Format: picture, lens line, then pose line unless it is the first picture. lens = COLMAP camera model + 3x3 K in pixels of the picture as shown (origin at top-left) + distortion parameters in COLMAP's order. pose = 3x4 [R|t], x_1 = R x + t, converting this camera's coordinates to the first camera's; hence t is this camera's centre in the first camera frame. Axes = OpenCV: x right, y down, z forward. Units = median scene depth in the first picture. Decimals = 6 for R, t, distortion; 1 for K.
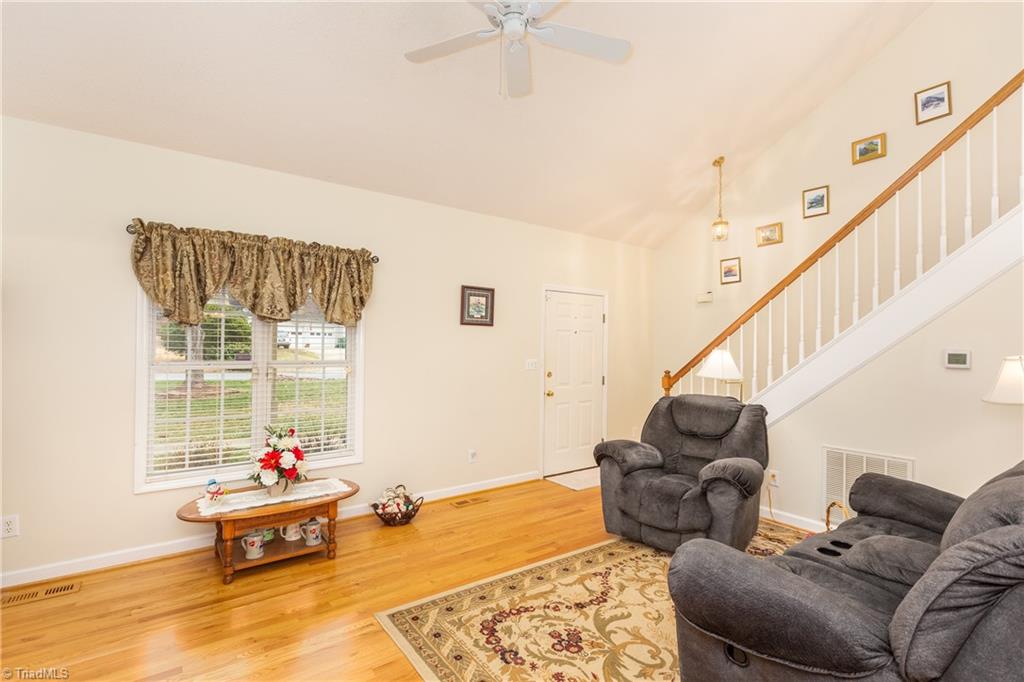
lens RADIAL K [[473.9, 0, 504.0], [0, 473.9, 335.4], [0, 0, 1]] dist [0.000003, -0.001030]
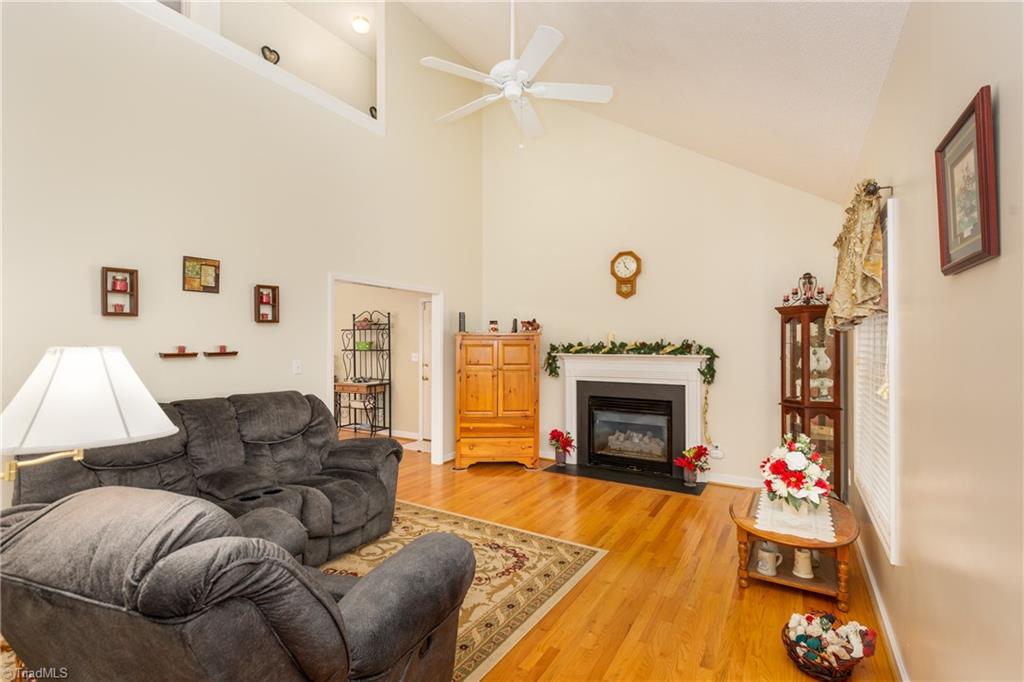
lens RADIAL K [[473.9, 0, 515.6], [0, 473.9, 338.9], [0, 0, 1]] dist [0.000003, -0.001030]
pose [[-0.912893, -0.020186, -0.407700, 0.452115], [-0.005000, 0.999255, -0.038278, 0.048848], [0.408169, -0.032905, -0.912313, 1.882166]]
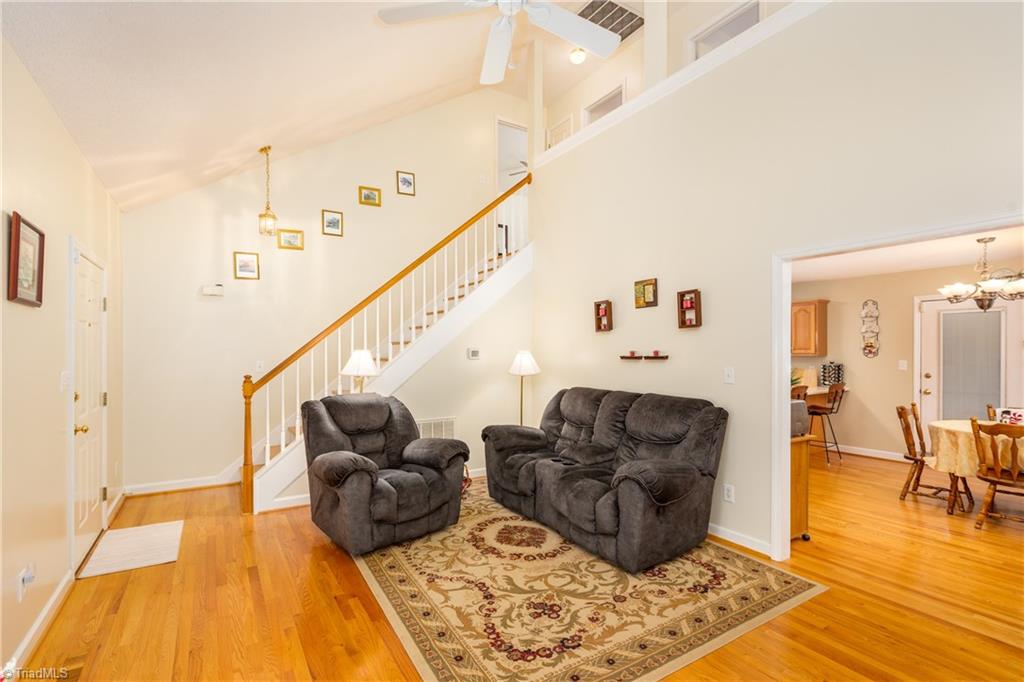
lens RADIAL K [[473.9, 0, 493.6], [0, 473.9, 345.6], [0, 0, 1]] dist [0.000003, -0.001030]
pose [[0.088526, -0.000621, 0.996074, -0.801576], [-0.021797, 0.999759, 0.002560, 0.016029], [-0.995835, -0.021938, 0.088491, 0.835764]]
